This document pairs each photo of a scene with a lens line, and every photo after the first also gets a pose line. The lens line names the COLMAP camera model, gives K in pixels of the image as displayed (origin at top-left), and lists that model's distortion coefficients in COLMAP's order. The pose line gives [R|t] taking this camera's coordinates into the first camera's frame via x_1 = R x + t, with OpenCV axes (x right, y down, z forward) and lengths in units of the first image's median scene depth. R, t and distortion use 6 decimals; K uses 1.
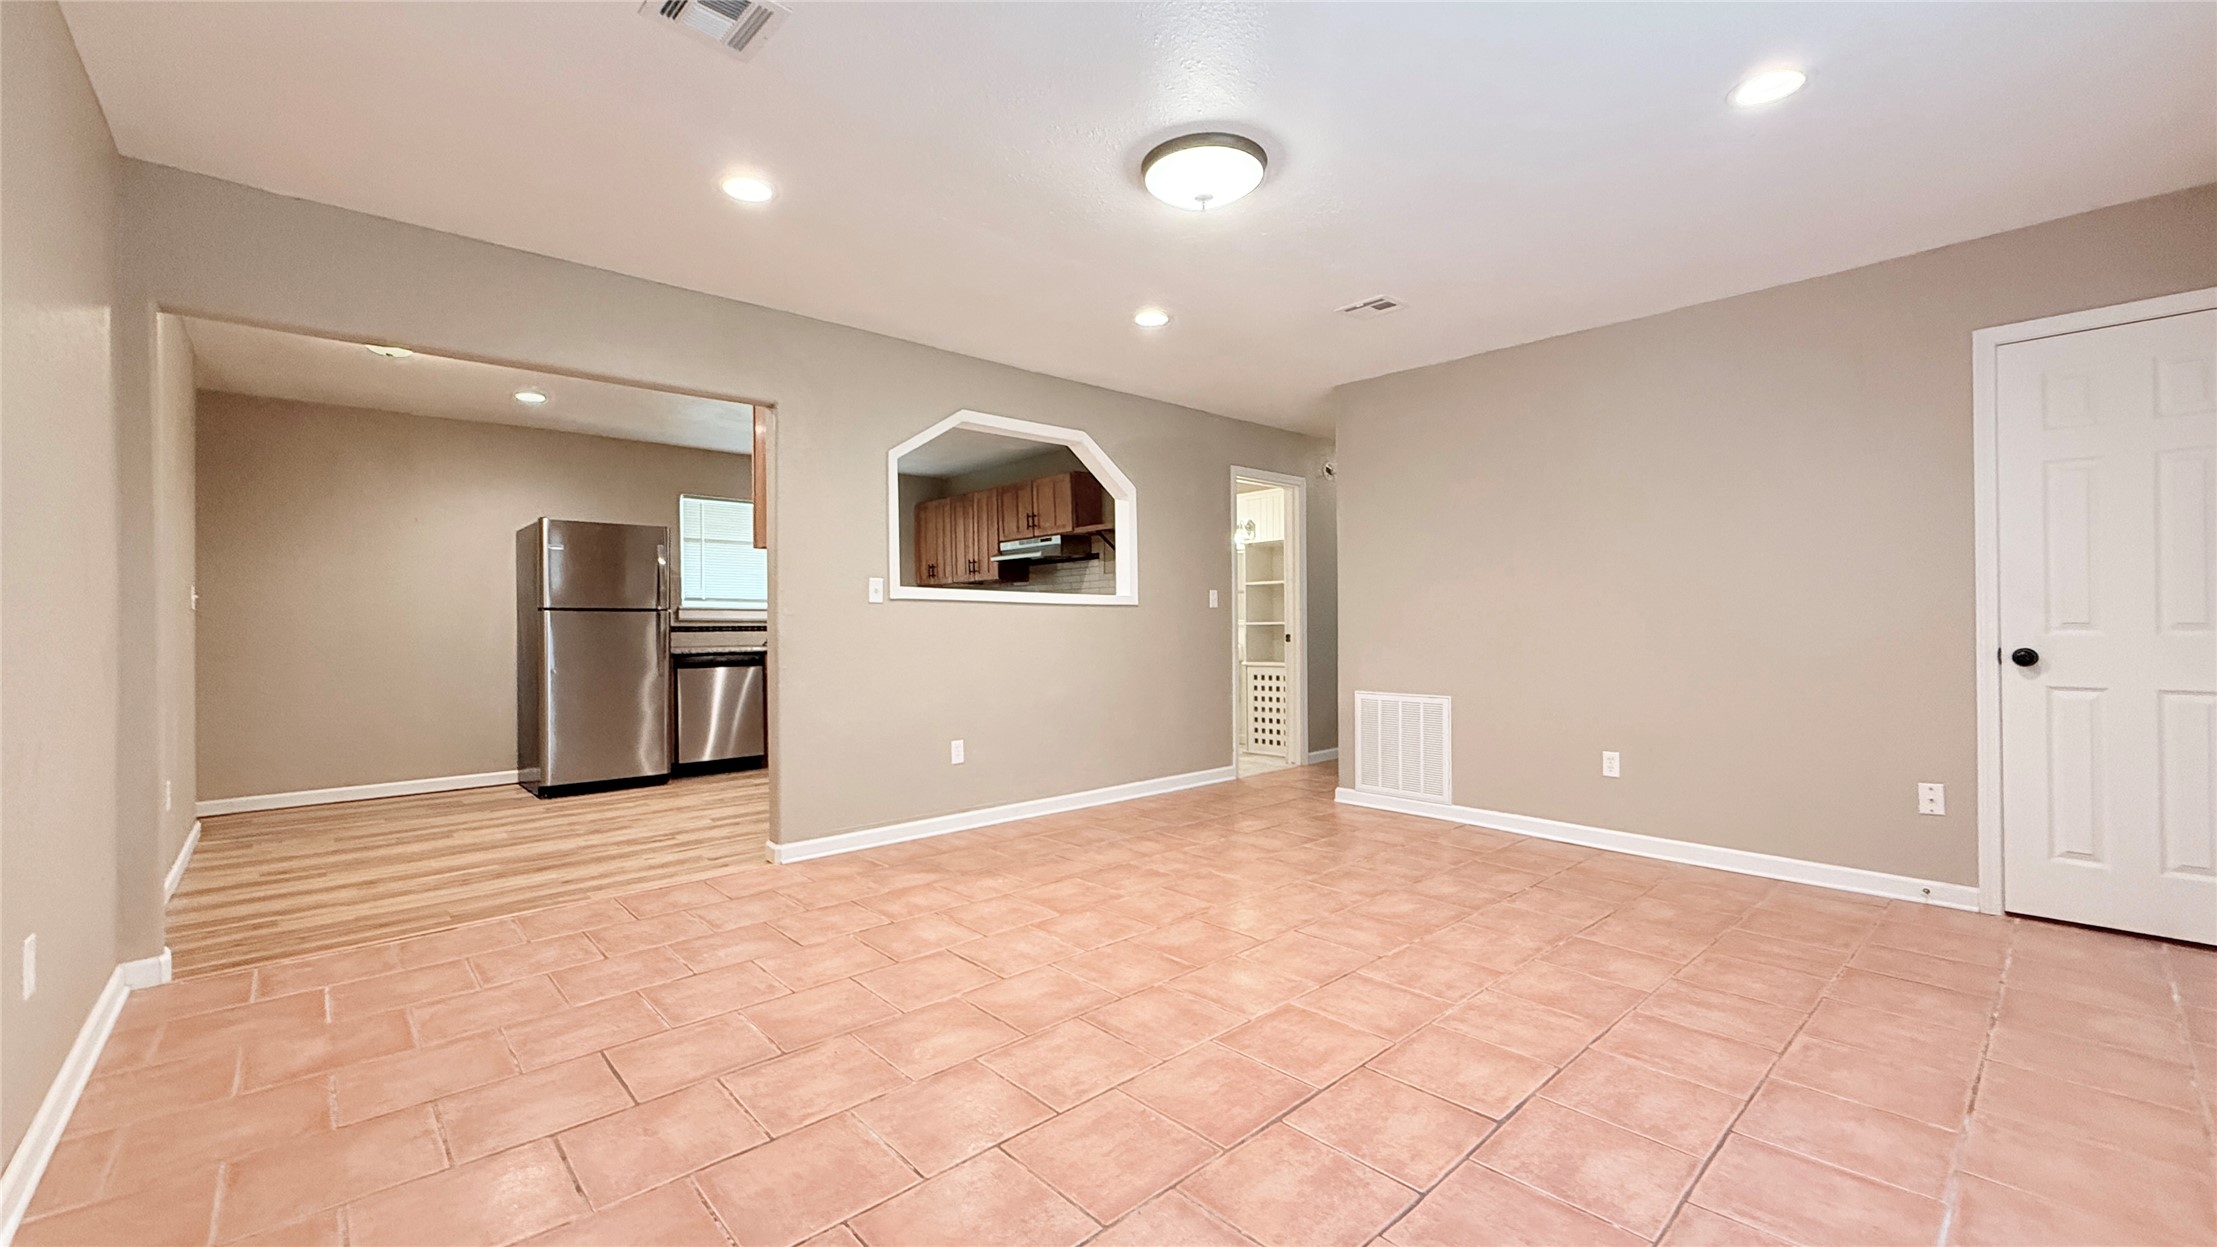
lens RADIAL K [[883.8, 0, 1100.2], [0, 883.8, 622.6], [0, 0, 1]] dist [0.000953, 0.000114]
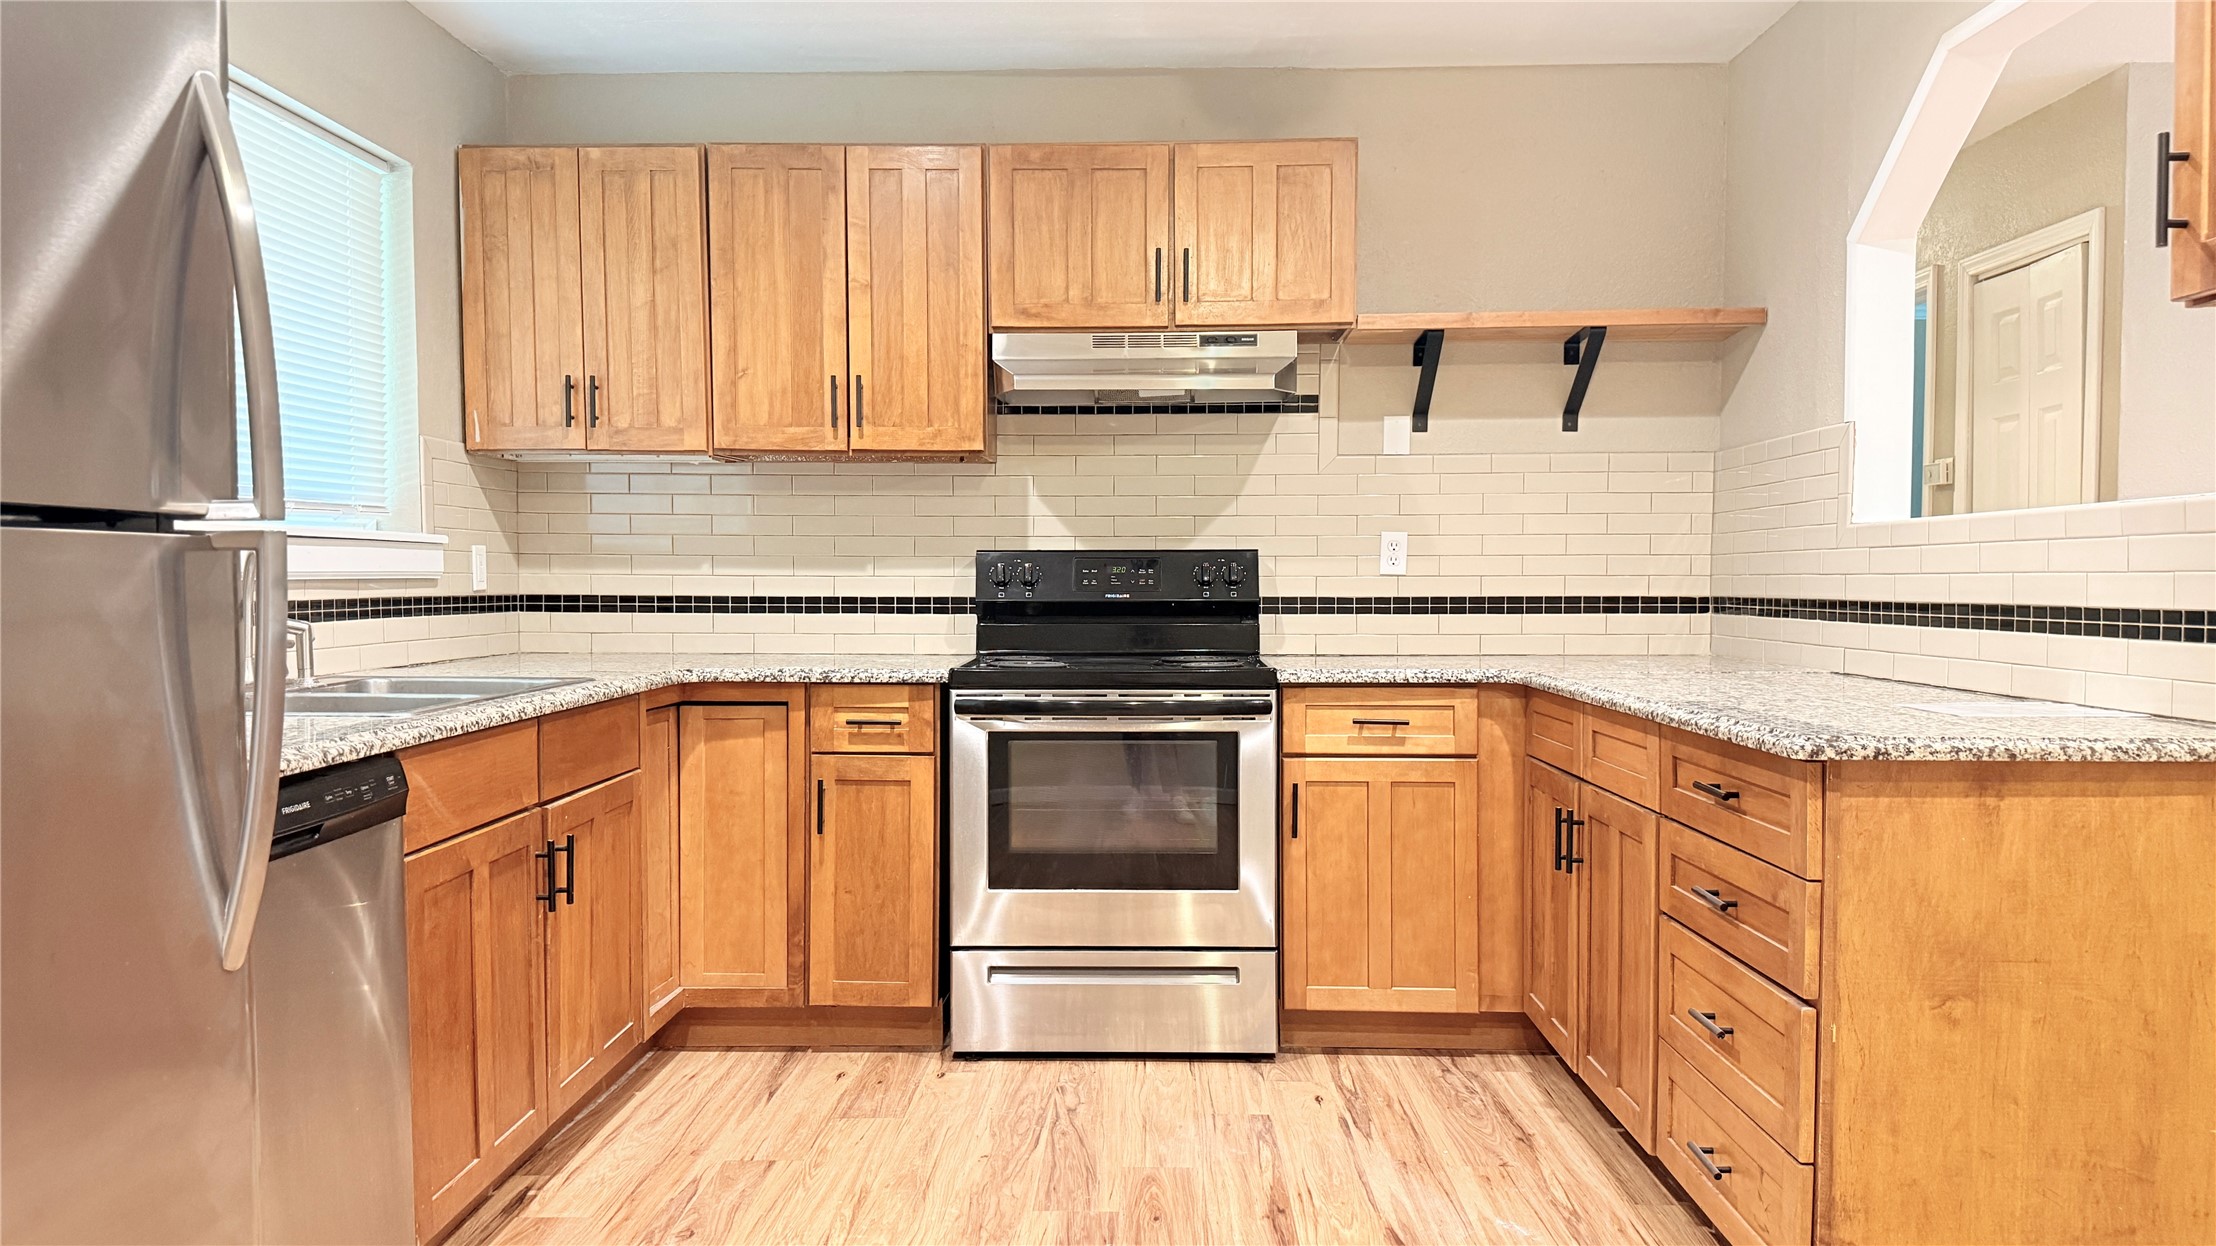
lens RADIAL K [[1568.0, 0, 1117.0], [0, 1568.0, 628.0], [0, 0, 1]] dist [0.121271, -0.162435]
pose [[0.689268, -0.018365, 0.724274, -1.077956], [-0.008608, 0.999401, 0.033533, -0.013082], [-0.724455, -0.029347, 0.688697, 1.309878]]
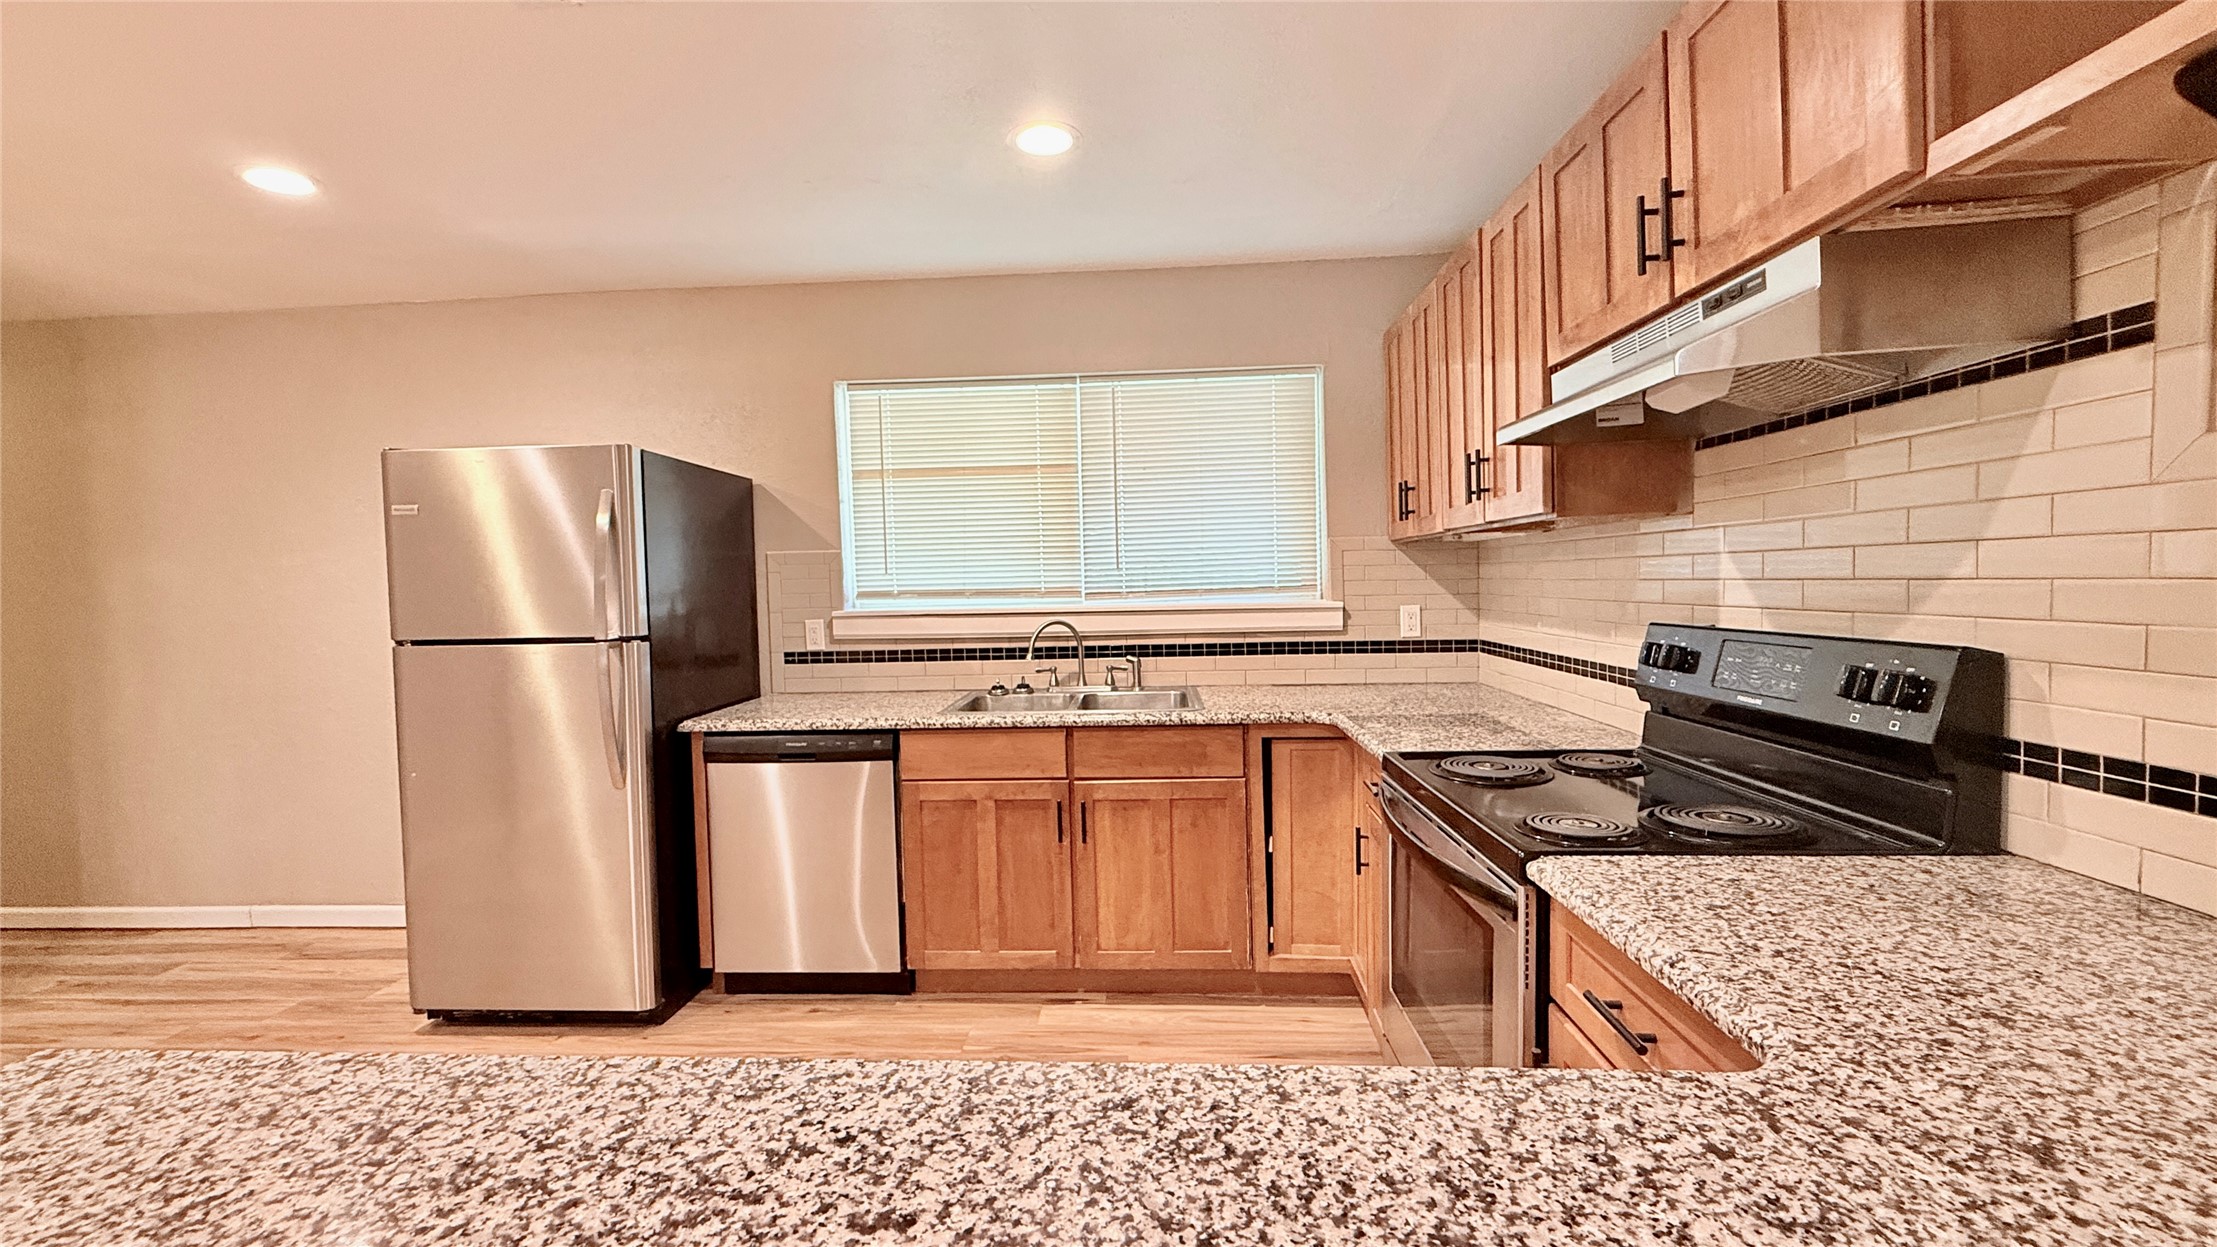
lens RADIAL K [[883.8, 0, 1100.2], [0, 883.8, 622.6], [0, 0, 1]] dist [0.000953, 0.000114]
pose [[0.699750, 0.023174, -0.714012, -0.037752], [0.022380, 0.998272, 0.054333, -0.075151], [0.714037, -0.053999, 0.698023, 1.599046]]
